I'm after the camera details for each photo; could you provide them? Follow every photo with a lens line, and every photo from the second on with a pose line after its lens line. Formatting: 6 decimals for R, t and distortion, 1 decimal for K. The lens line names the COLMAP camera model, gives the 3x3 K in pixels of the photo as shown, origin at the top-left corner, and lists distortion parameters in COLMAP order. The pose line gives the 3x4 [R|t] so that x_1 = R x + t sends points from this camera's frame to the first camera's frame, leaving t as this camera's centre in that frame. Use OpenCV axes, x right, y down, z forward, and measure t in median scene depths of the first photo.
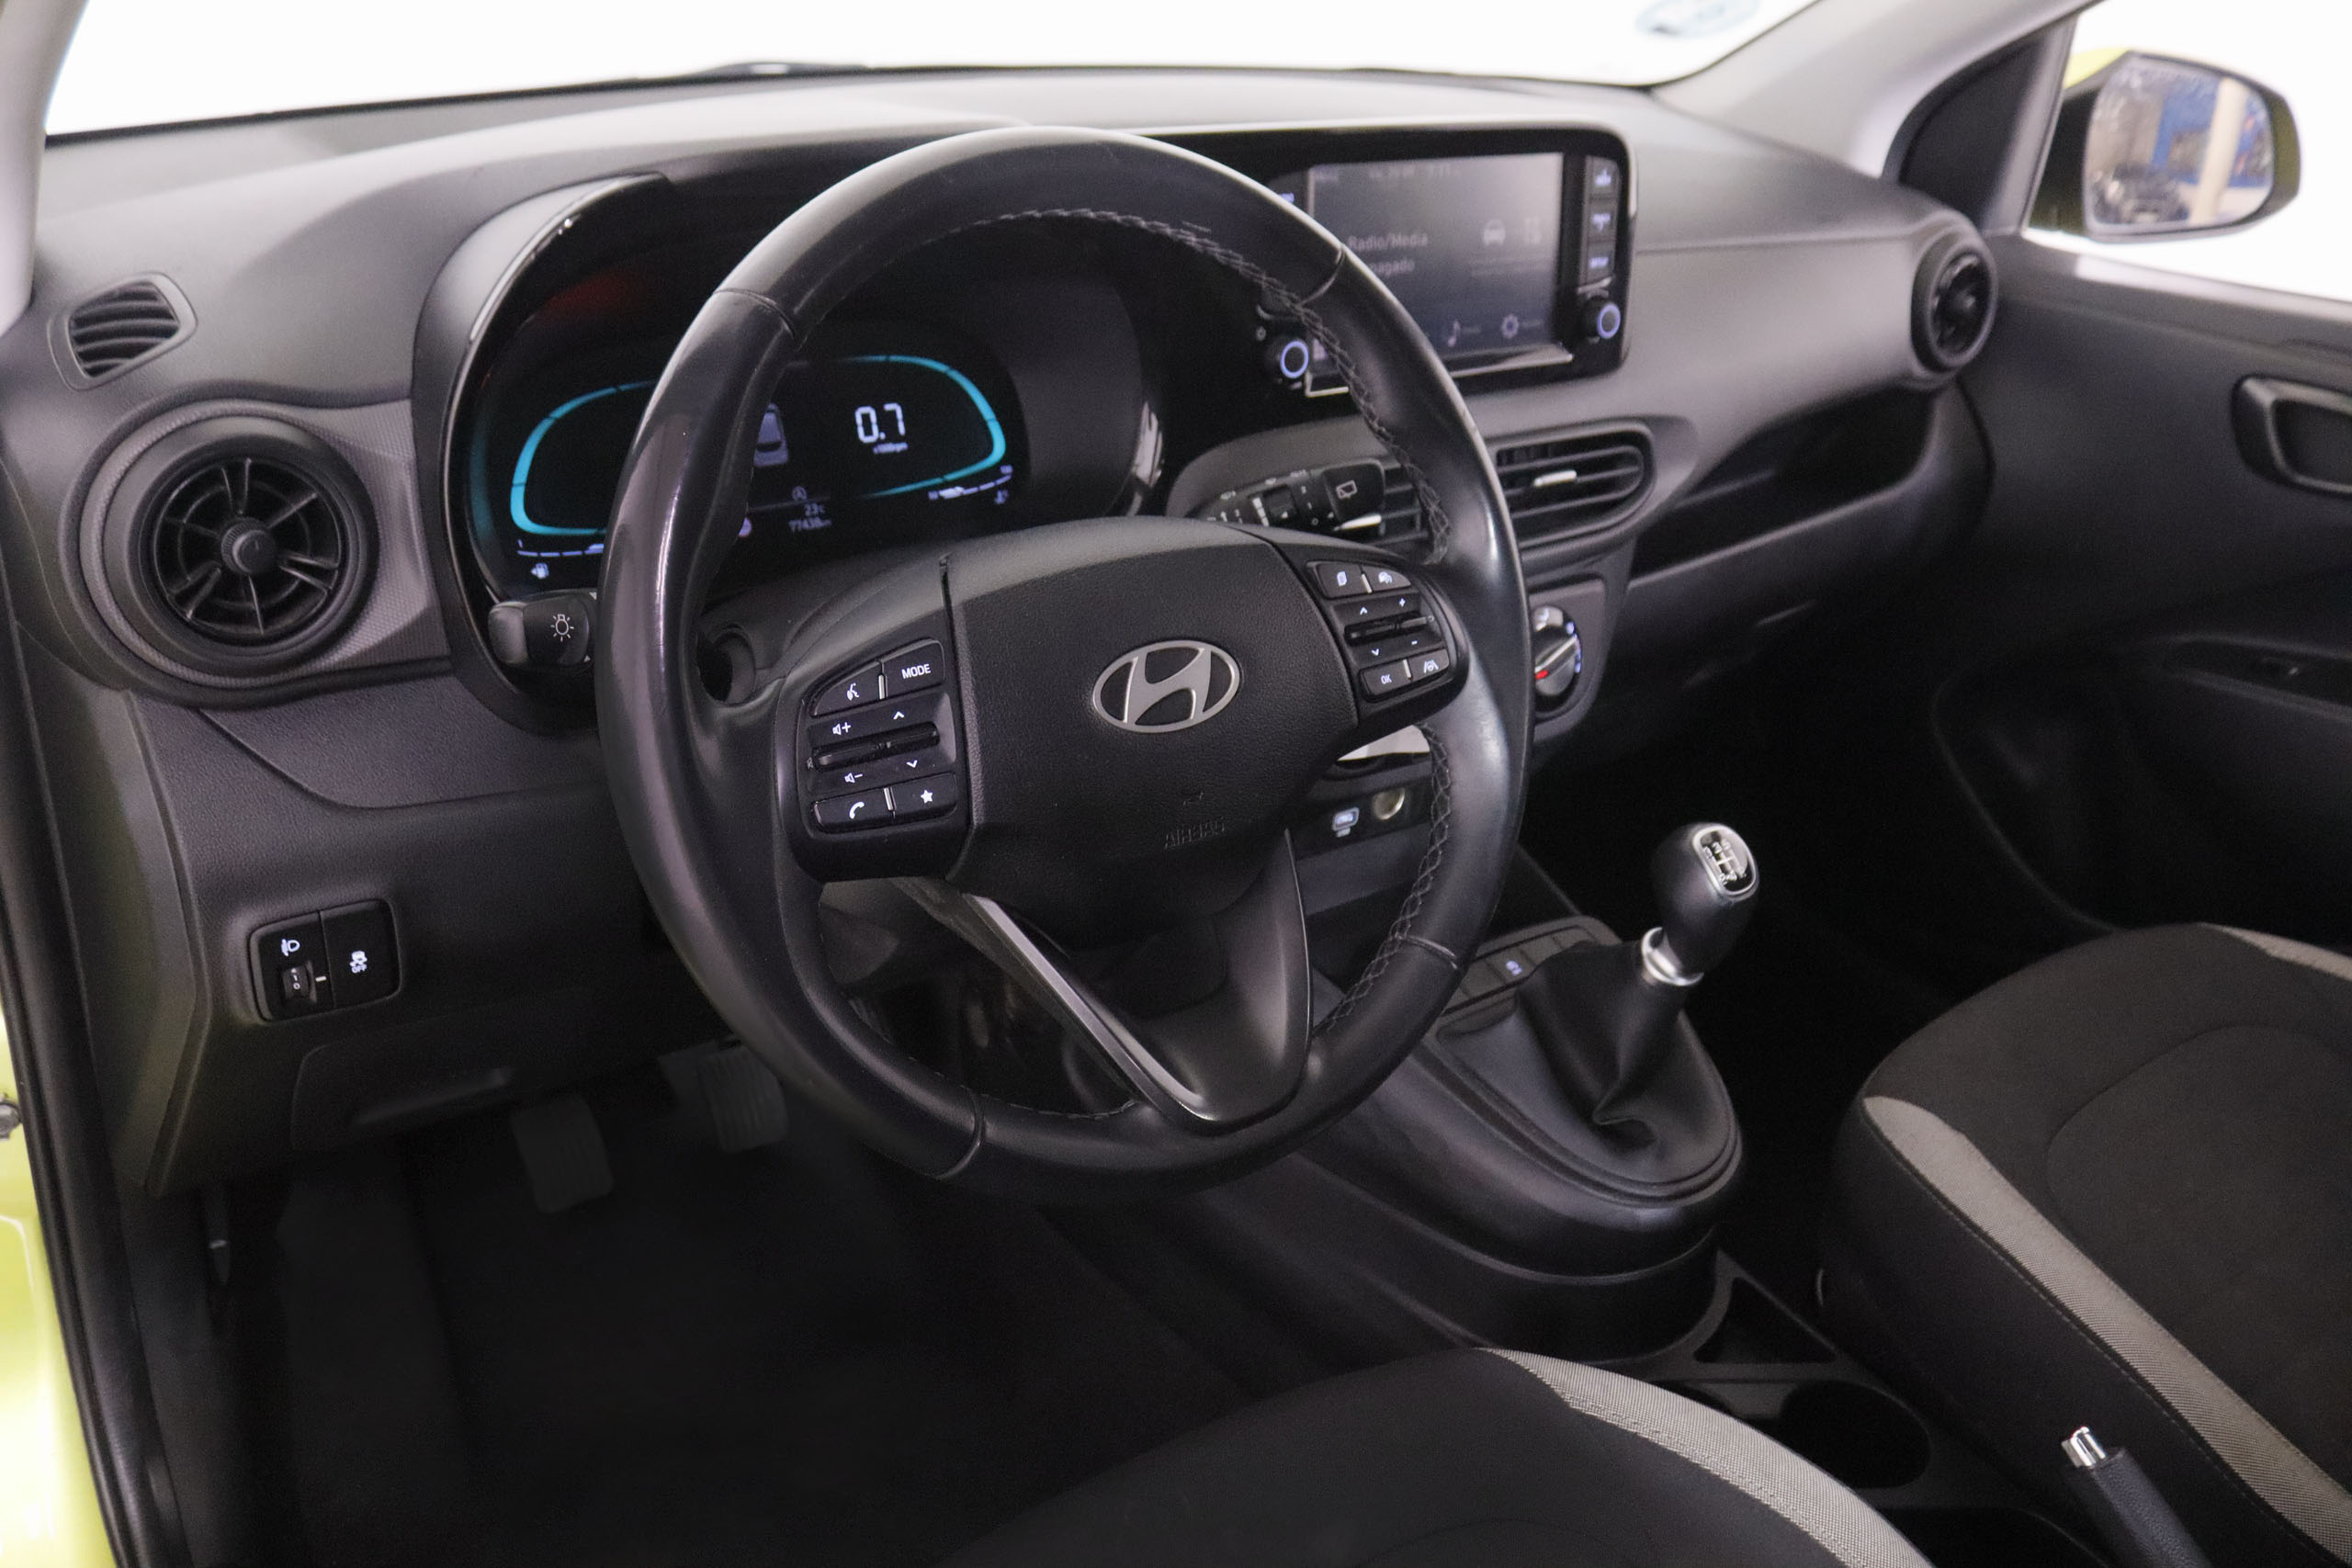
lens RADIAL K [[1943.7, 0, 1176.0], [0, 1943.7, 784.0], [0, 0, 1]] dist [-0.125714, 0.109513]
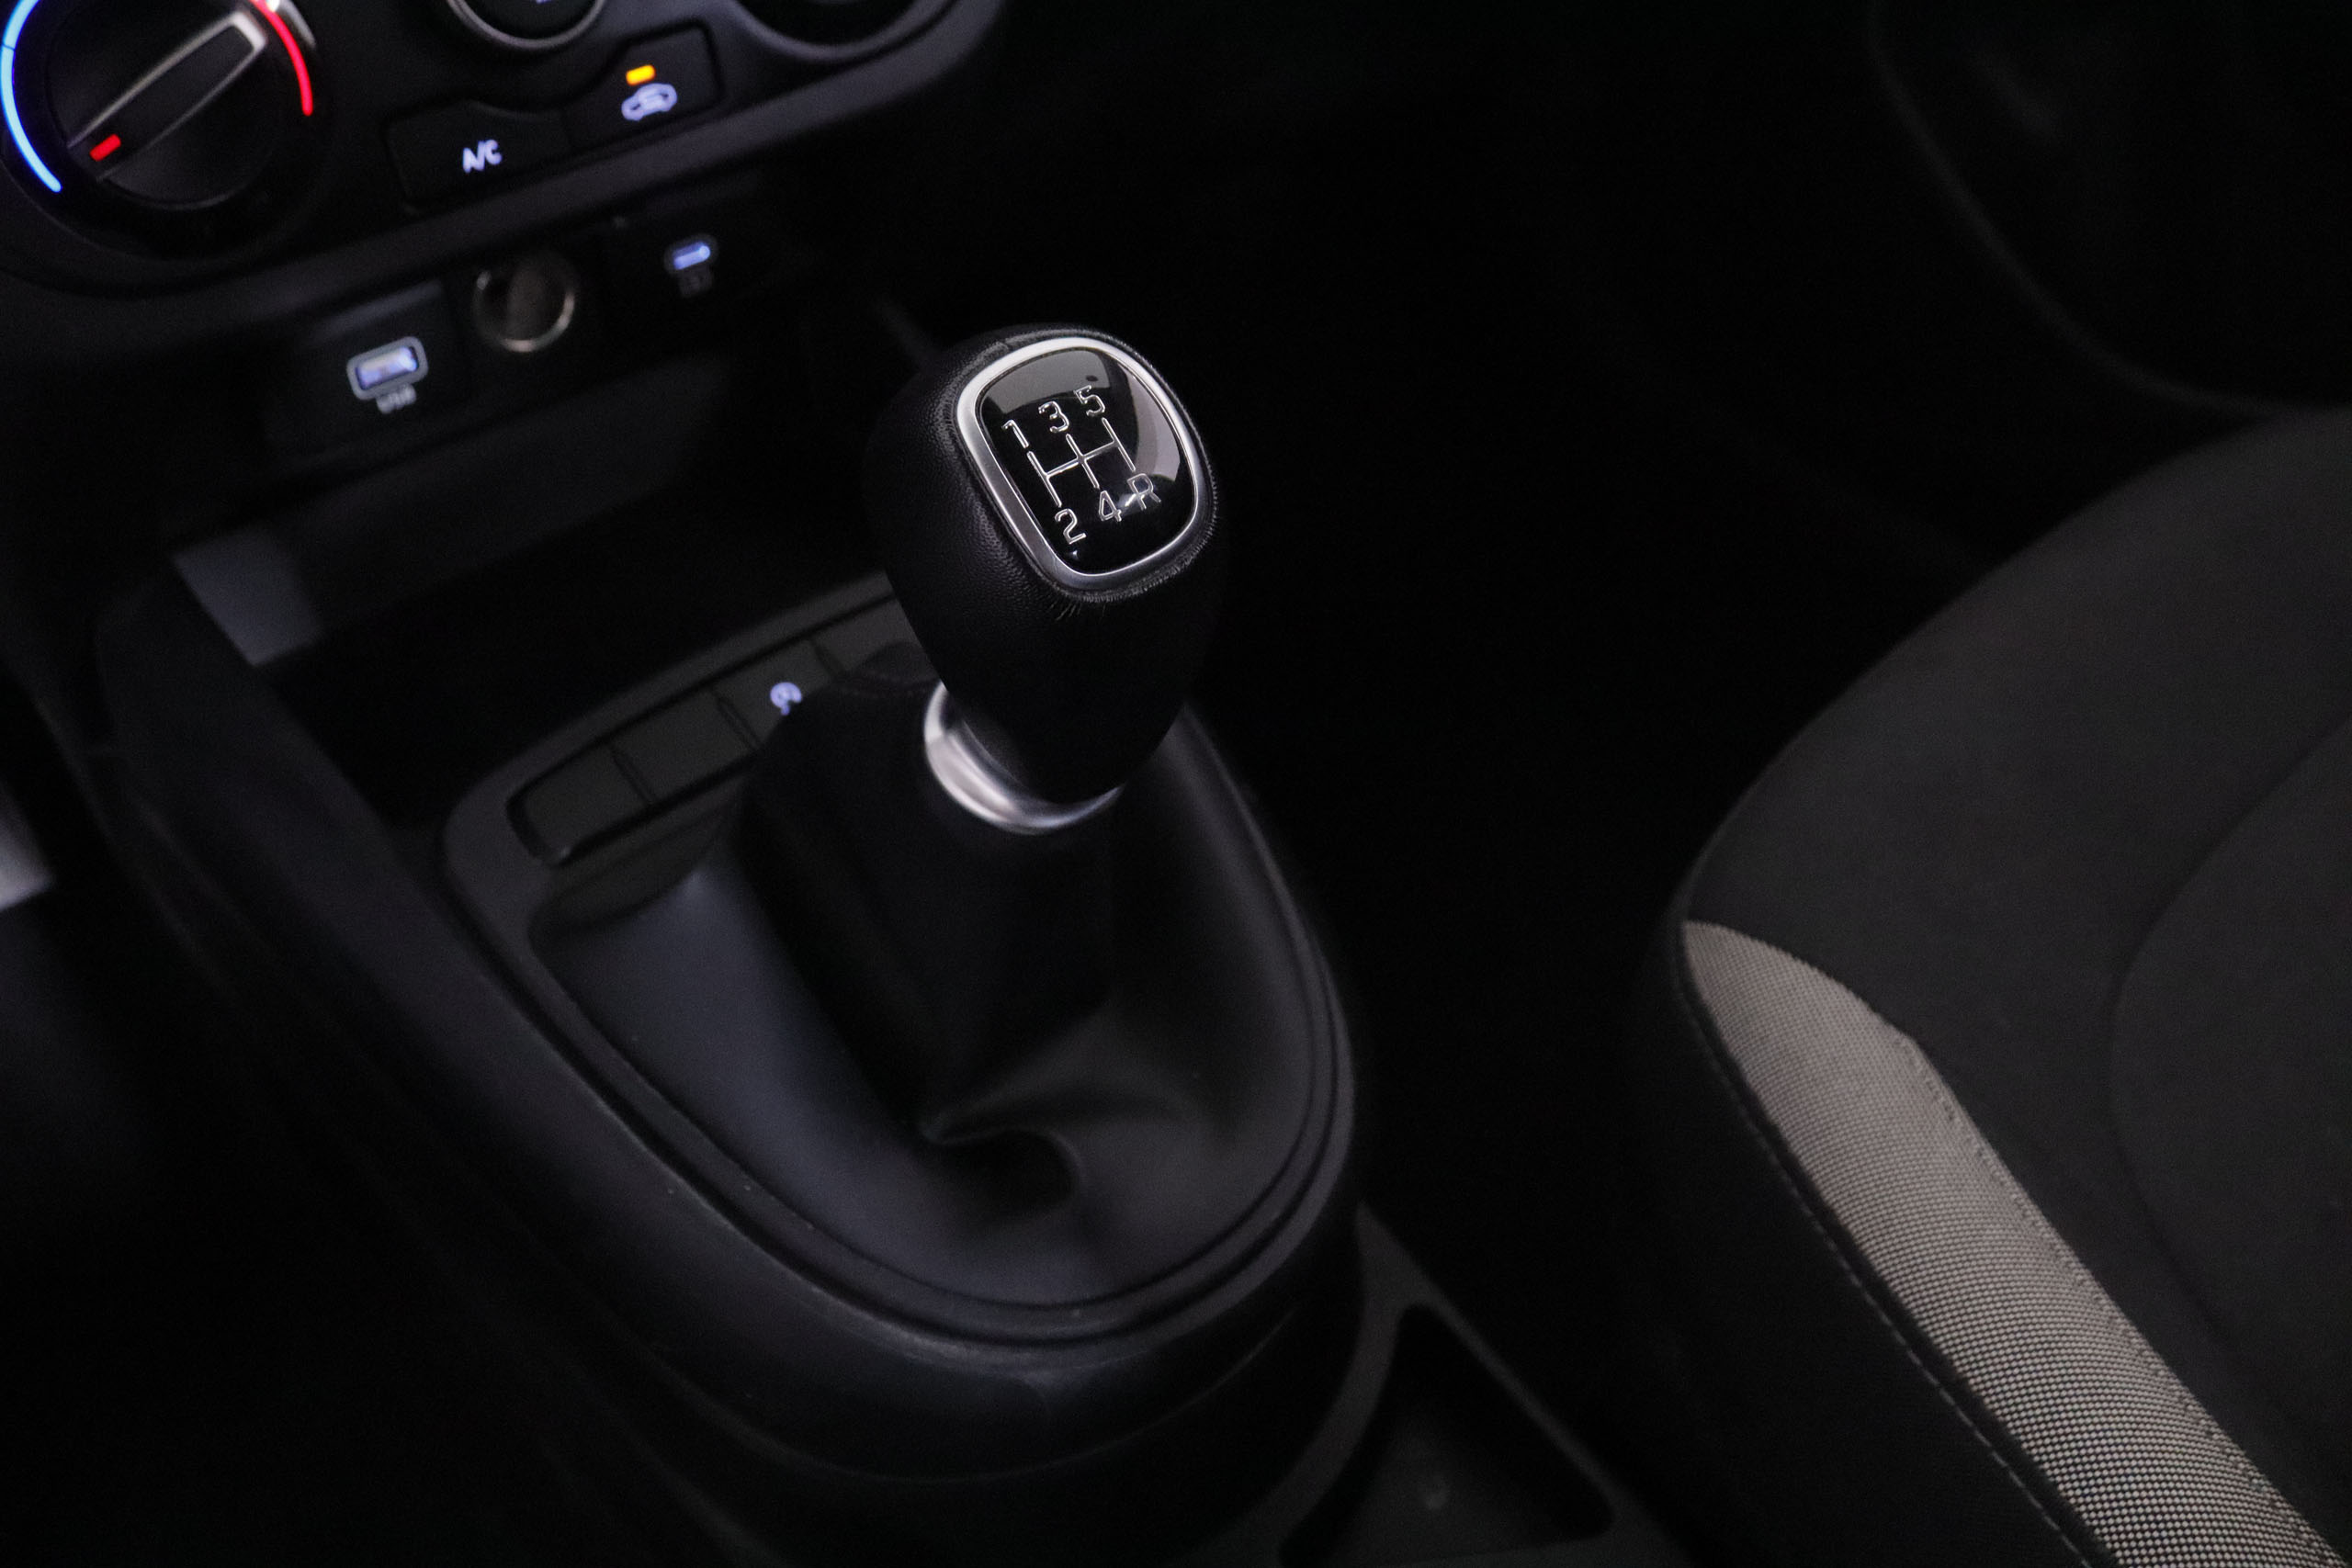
lens RADIAL K [[1943.7, 0, 1176.0], [0, 1943.7, 784.0], [0, 0, 1]] dist [-0.125714, 0.109513]
pose [[0.995961, -0.089000, -0.011889, 0.245961], [0.088618, 0.952964, 0.289839, 0.002340], [-0.014466, -0.289722, 0.957002, 0.580770]]
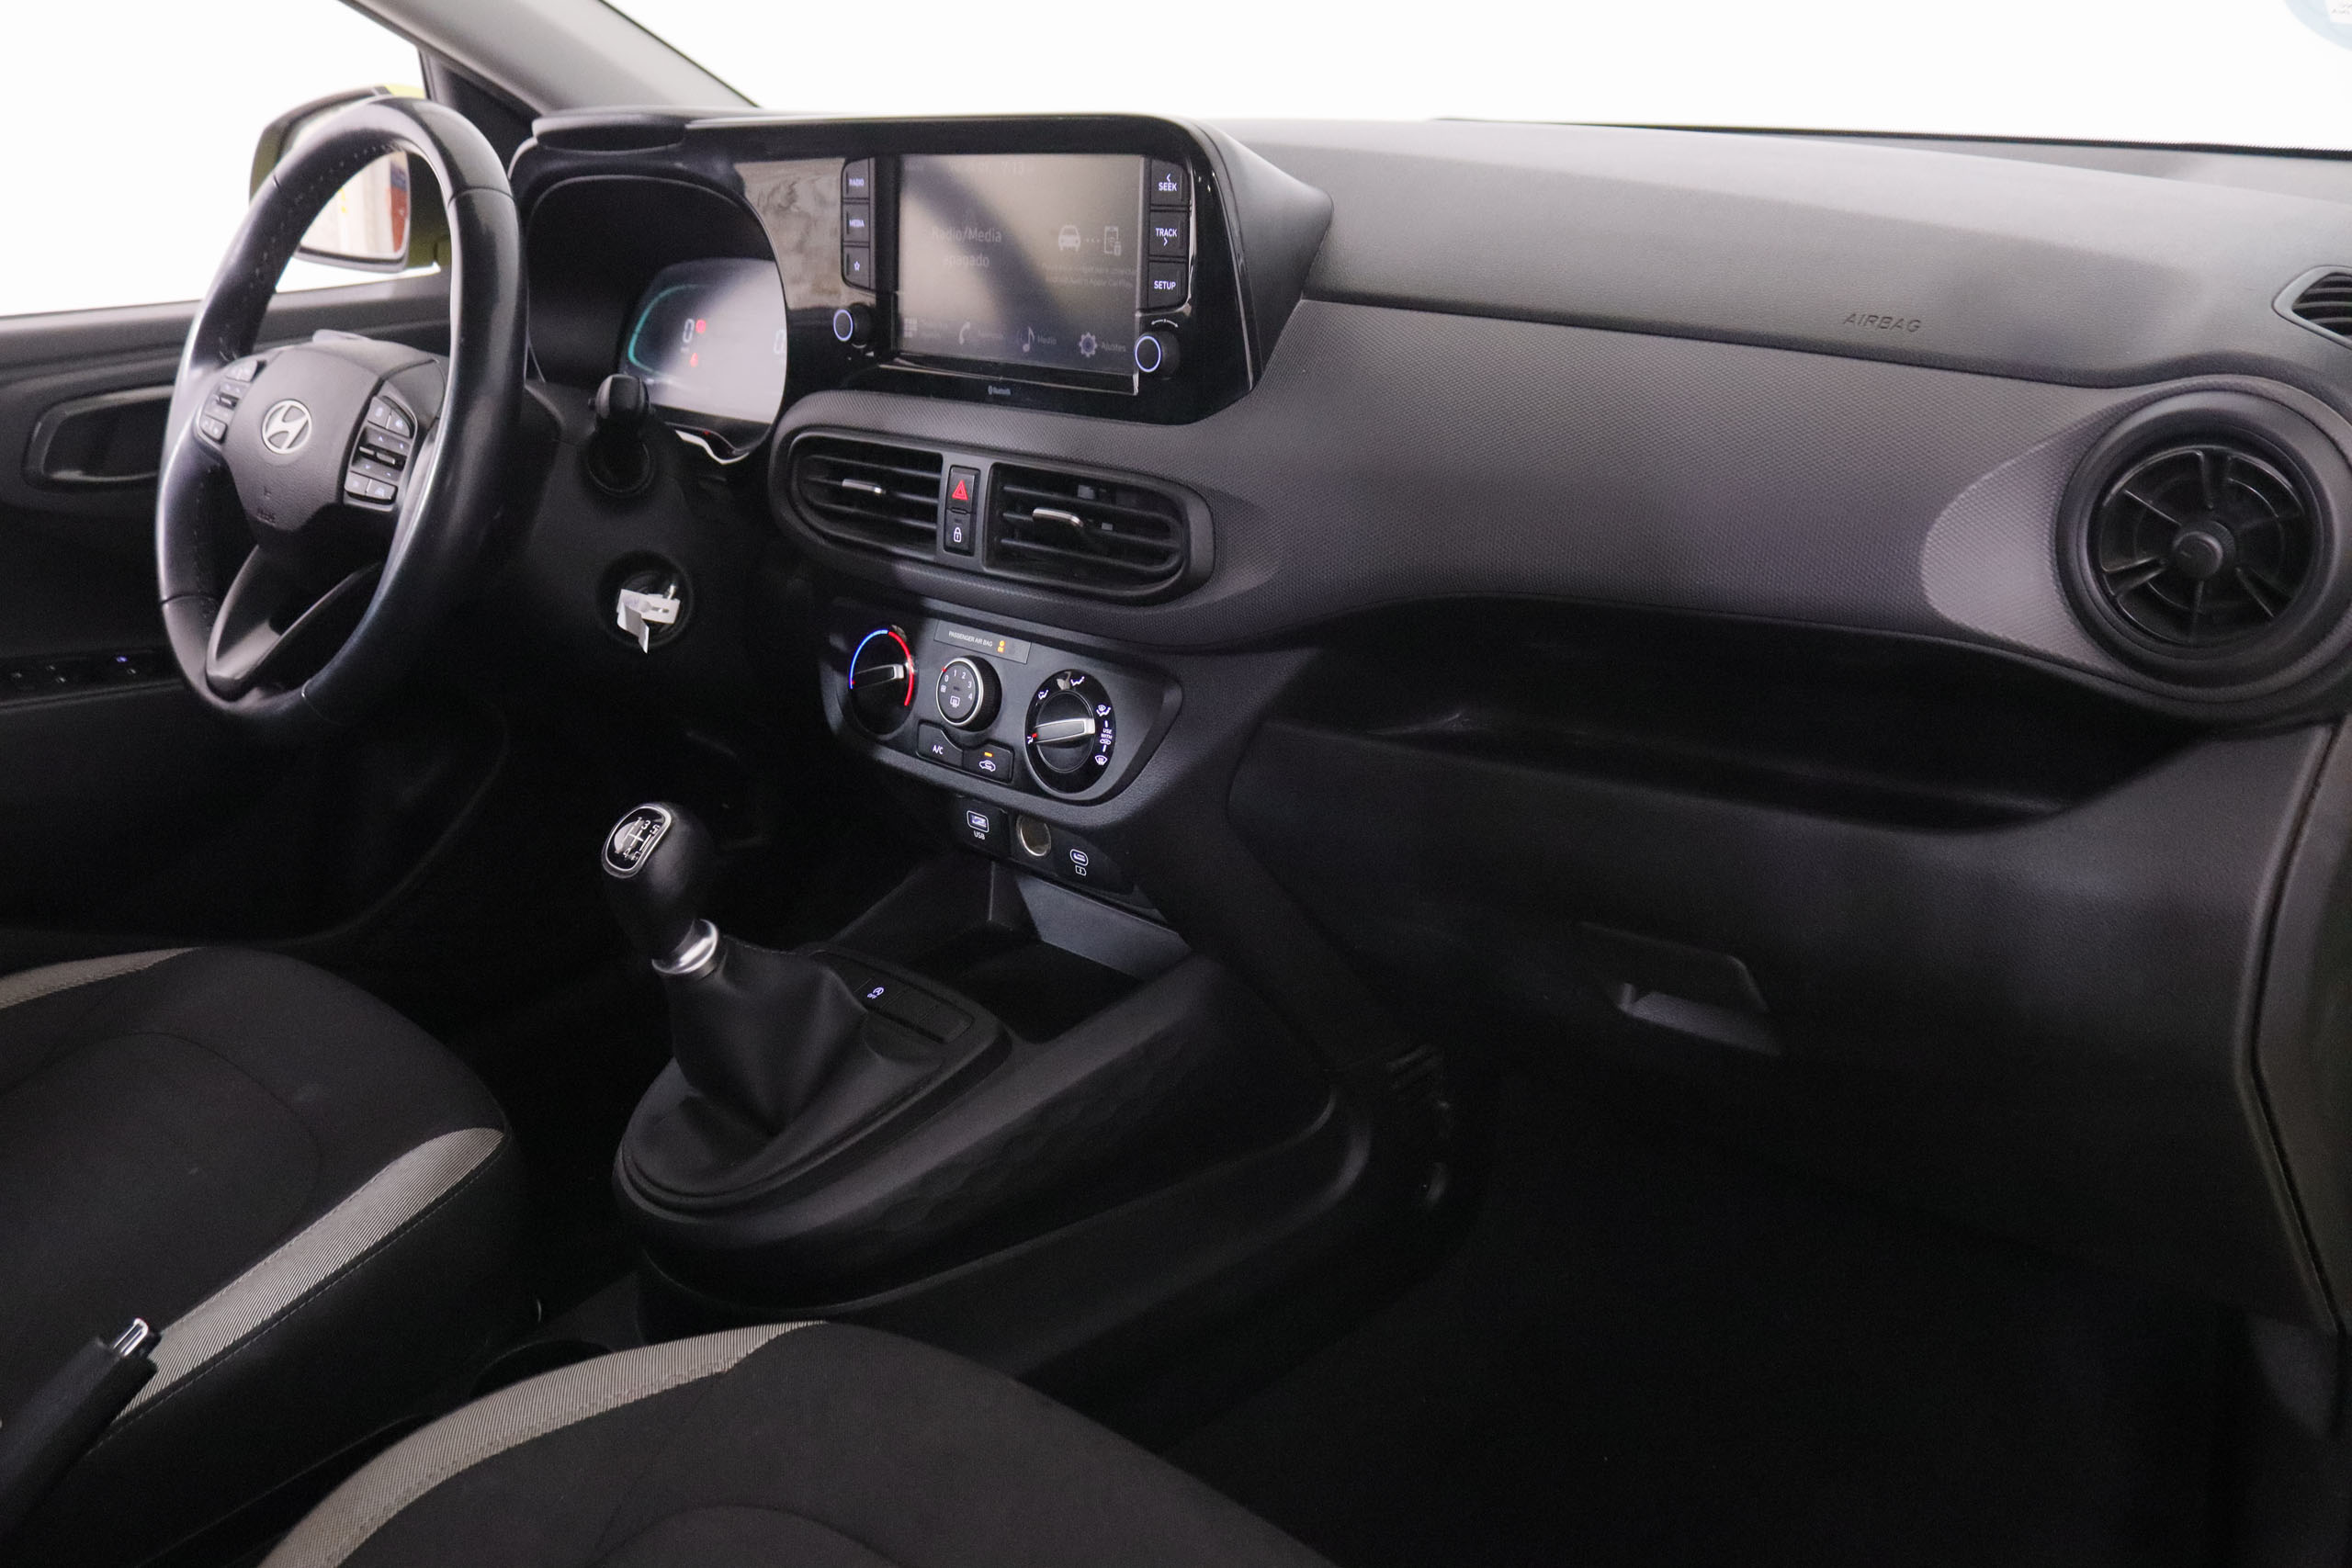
lens RADIAL K [[1943.7, 0, 1176.0], [0, 1943.7, 784.0], [0, 0, 1]] dist [-0.125714, 0.109513]
pose [[0.175835, 0.289021, -0.941036, 1.017348], [-0.390446, 0.898000, 0.202847, -0.235731], [0.903678, 0.331756, 0.270747, 0.803002]]
